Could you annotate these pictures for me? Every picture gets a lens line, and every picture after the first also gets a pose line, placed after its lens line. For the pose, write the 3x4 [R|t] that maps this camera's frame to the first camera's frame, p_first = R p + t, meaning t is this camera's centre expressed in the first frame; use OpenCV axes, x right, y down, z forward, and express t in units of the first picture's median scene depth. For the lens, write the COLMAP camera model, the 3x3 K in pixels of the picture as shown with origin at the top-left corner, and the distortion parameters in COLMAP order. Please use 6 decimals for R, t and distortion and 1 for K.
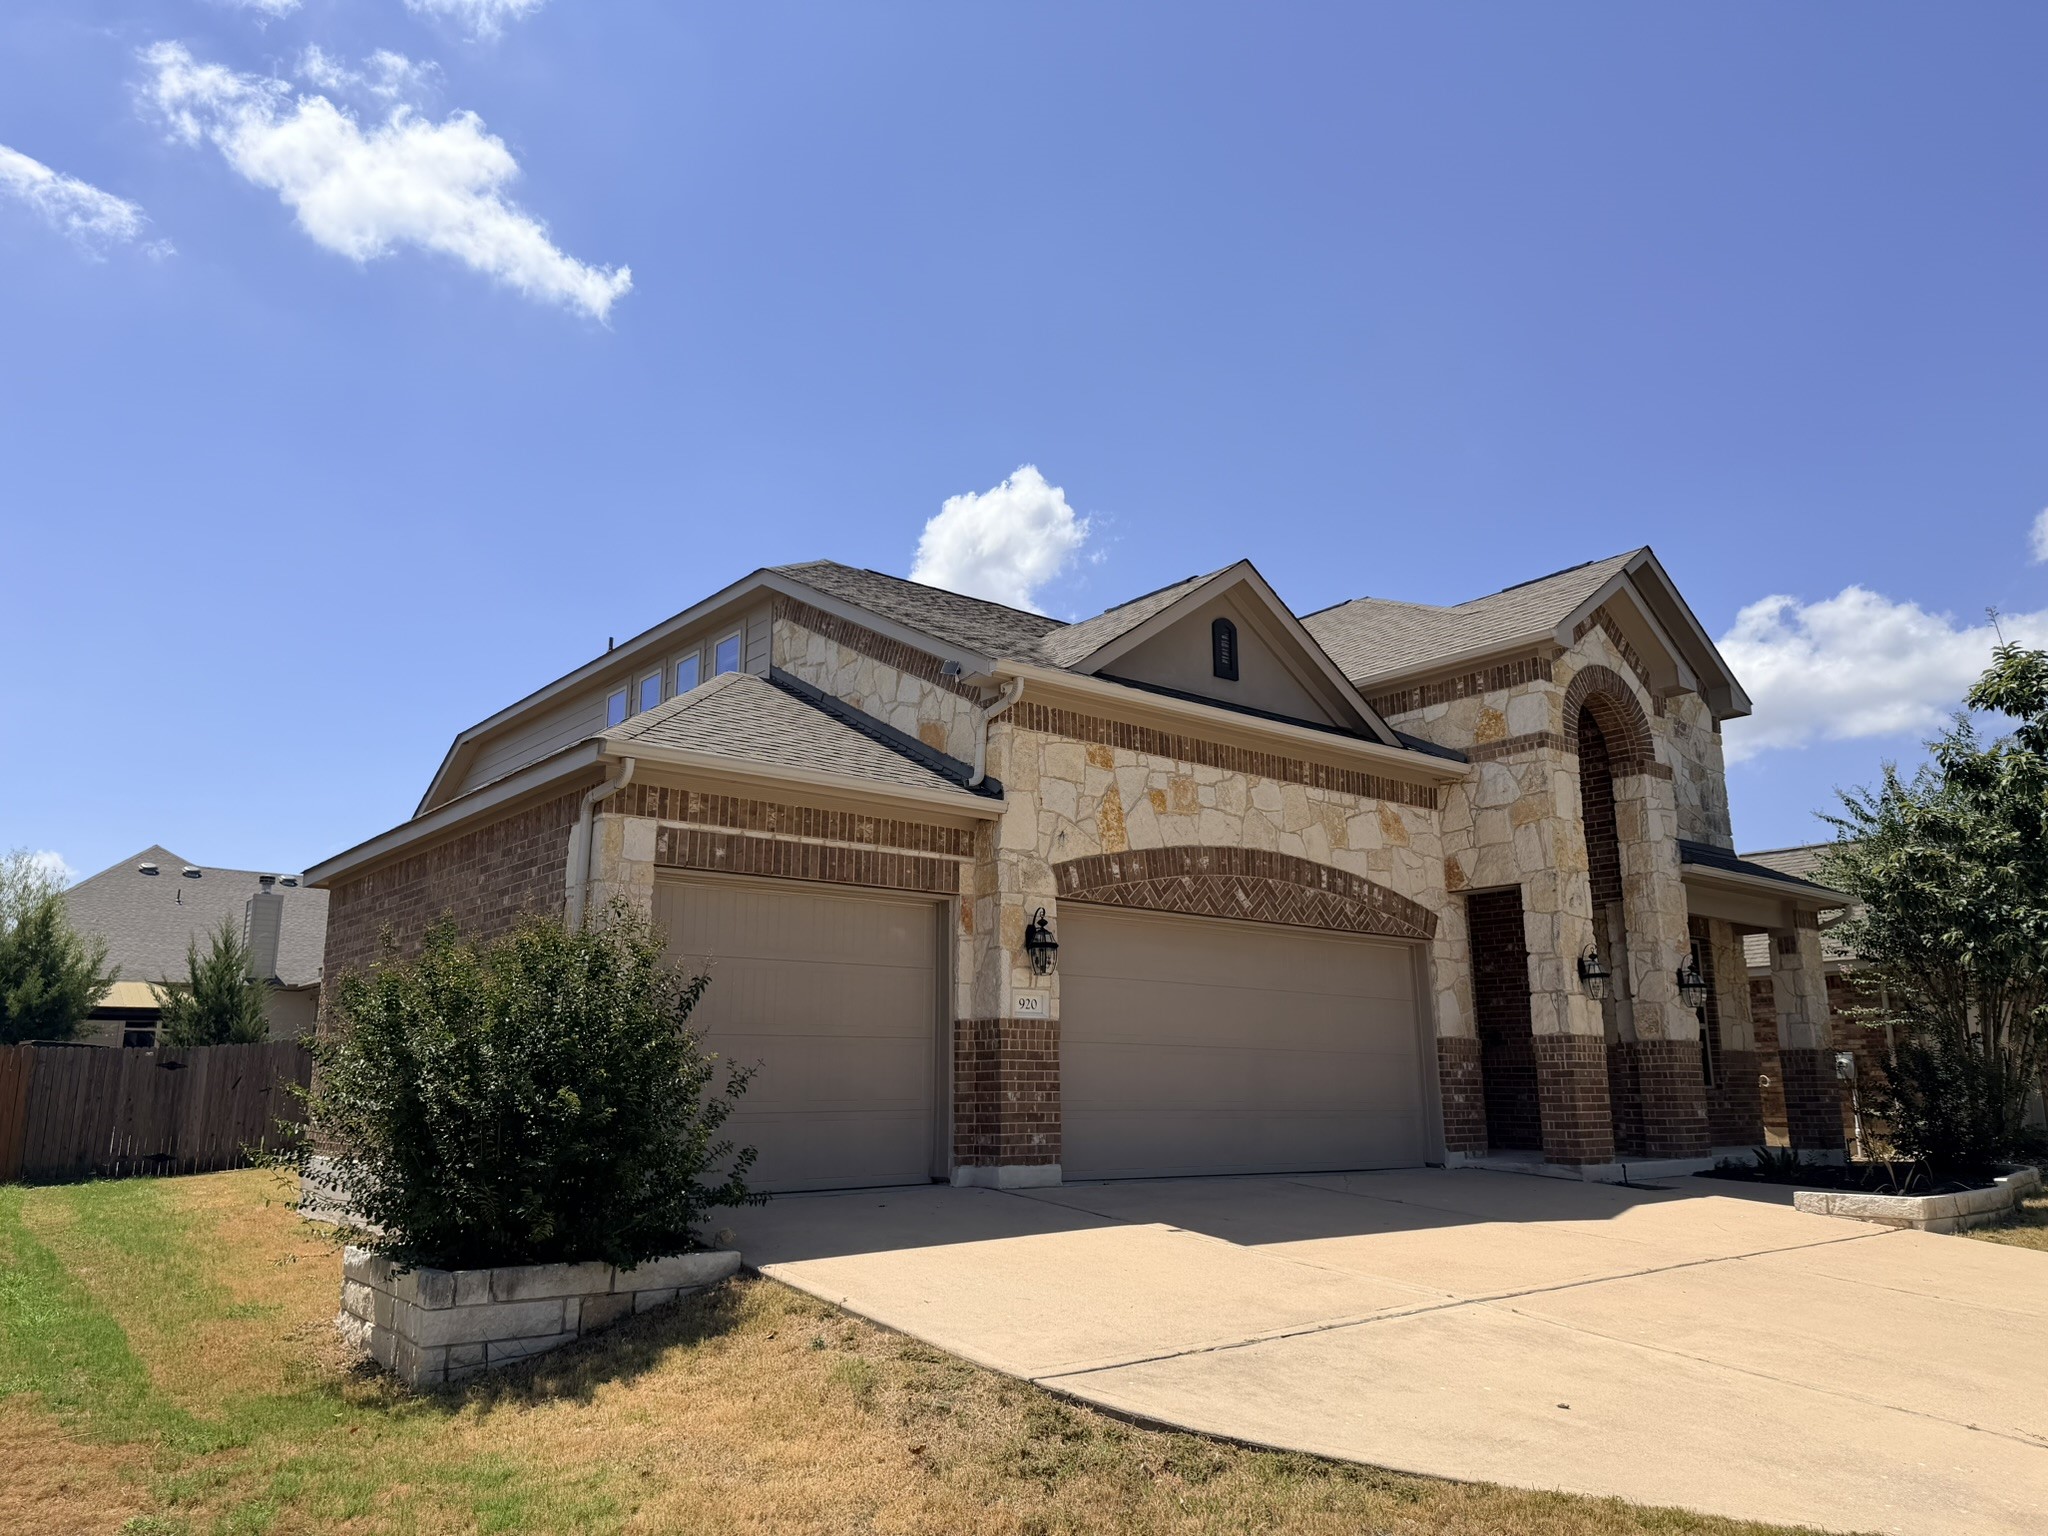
lens RADIAL K [[1460.5, 0, 1028.4], [0, 1460.5, 759.3], [0, 0, 1]] dist [0.062424, -0.003105]
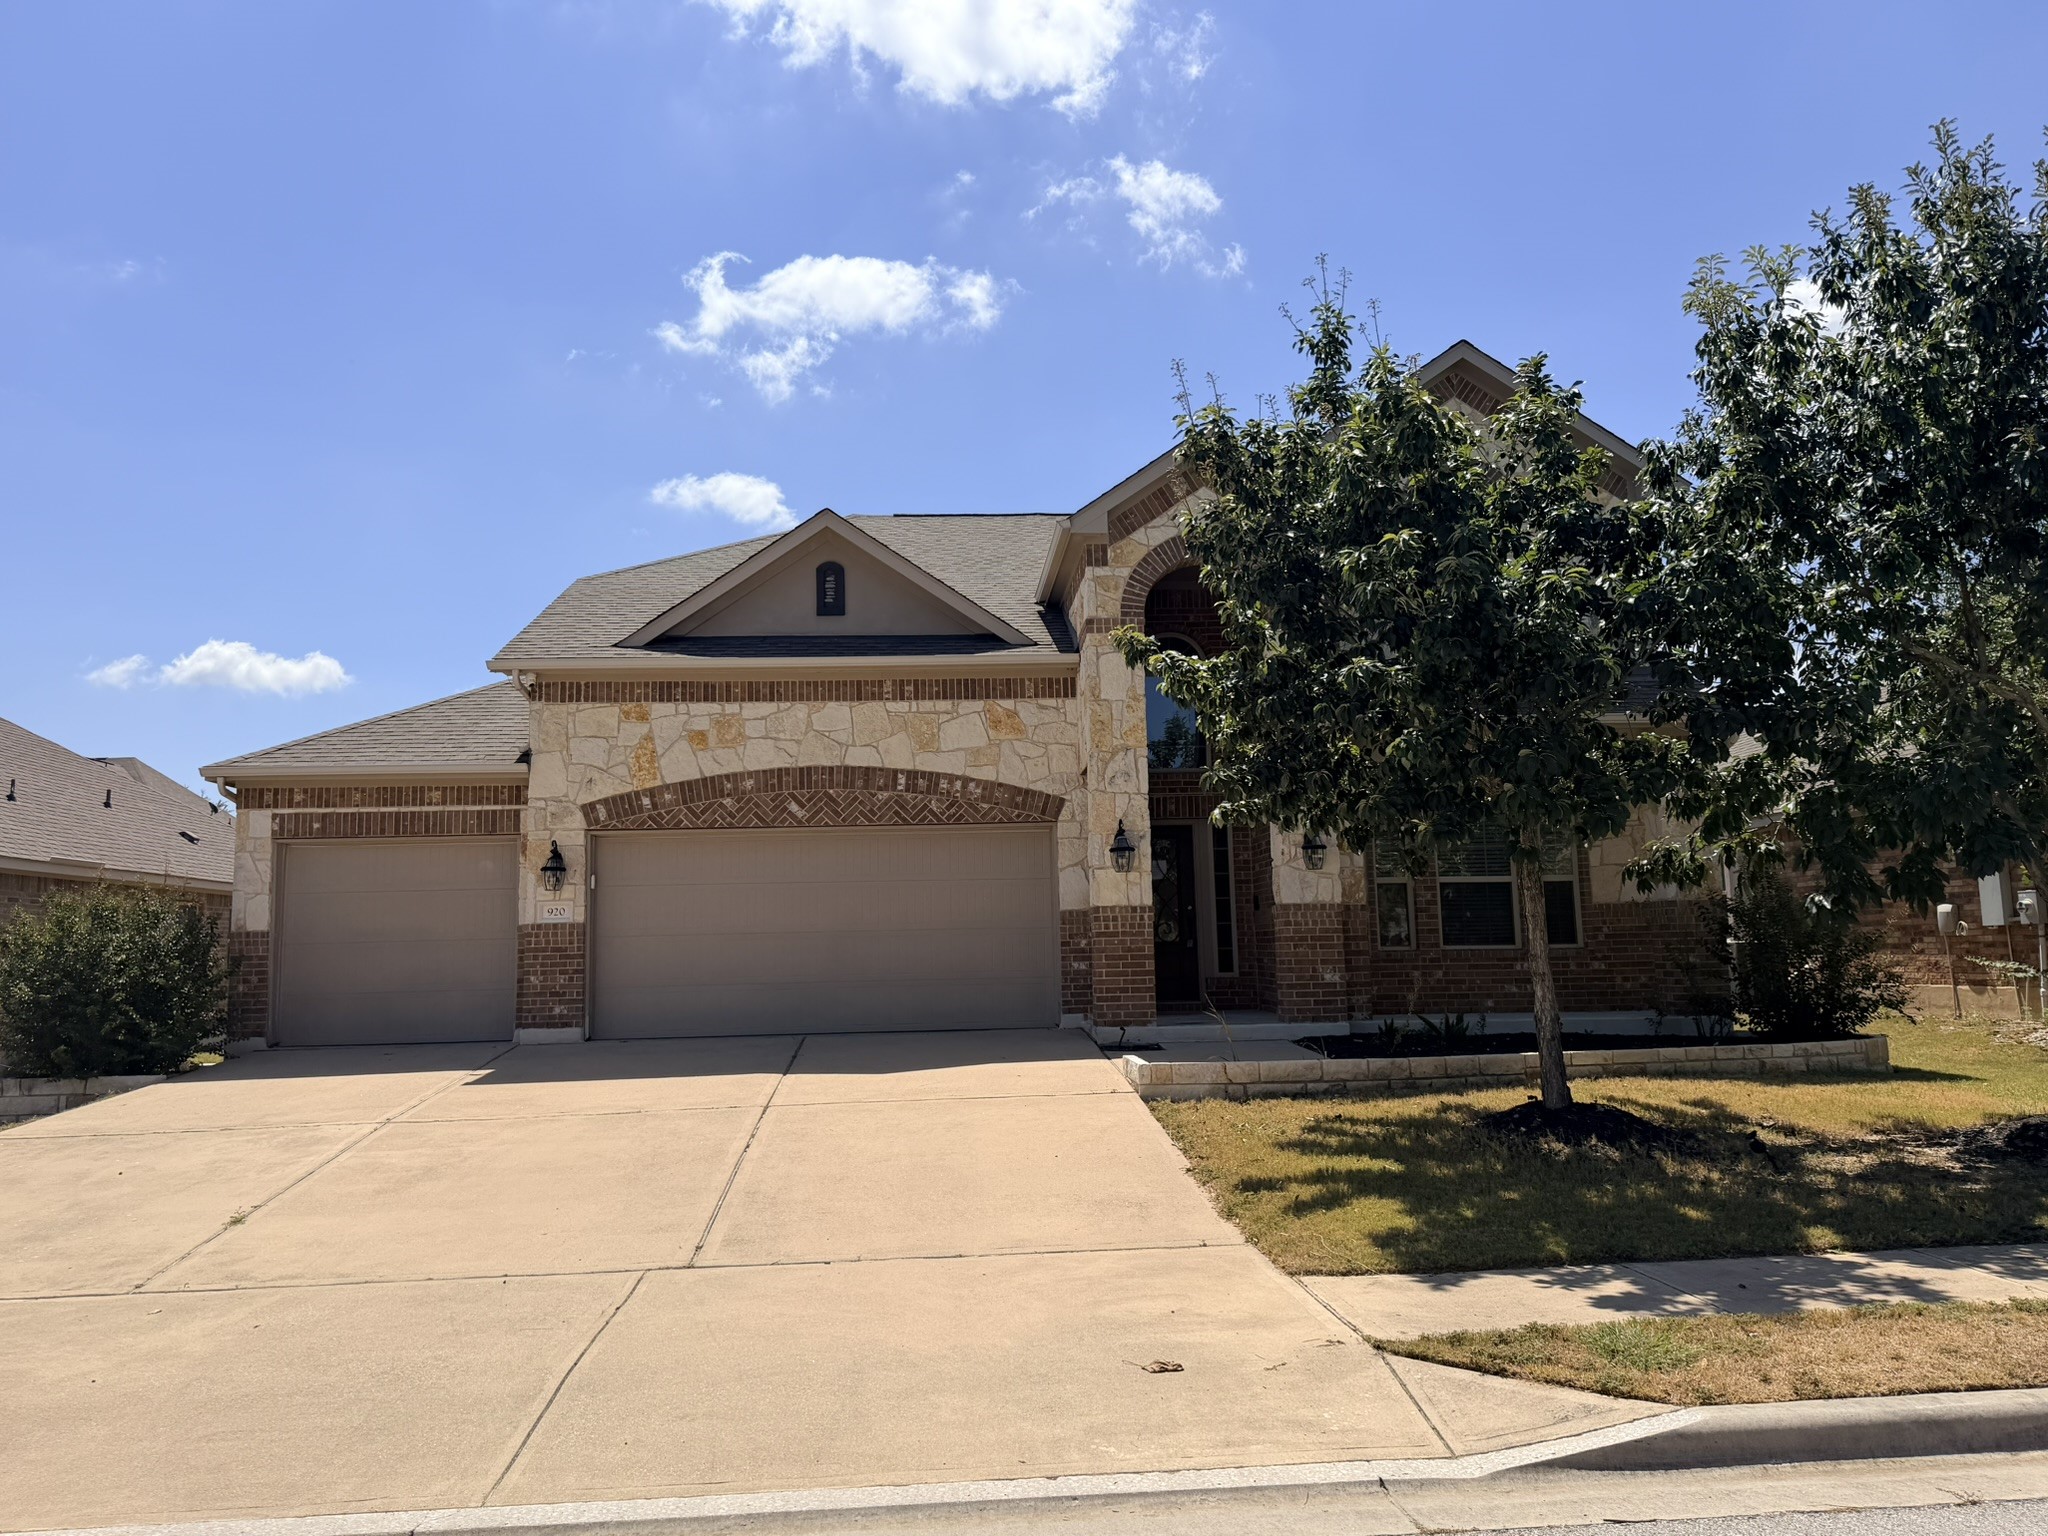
lens RADIAL K [[1456.0, 0, 1019.3], [0, 1456.0, 777.3], [0, 0, 1]] dist [0.051290, -0.000479]
pose [[0.820194, -0.085546, -0.565653, 1.010182], [0.150538, 0.986184, 0.069134, 0.015231], [0.551924, -0.141855, 0.821741, 0.134499]]
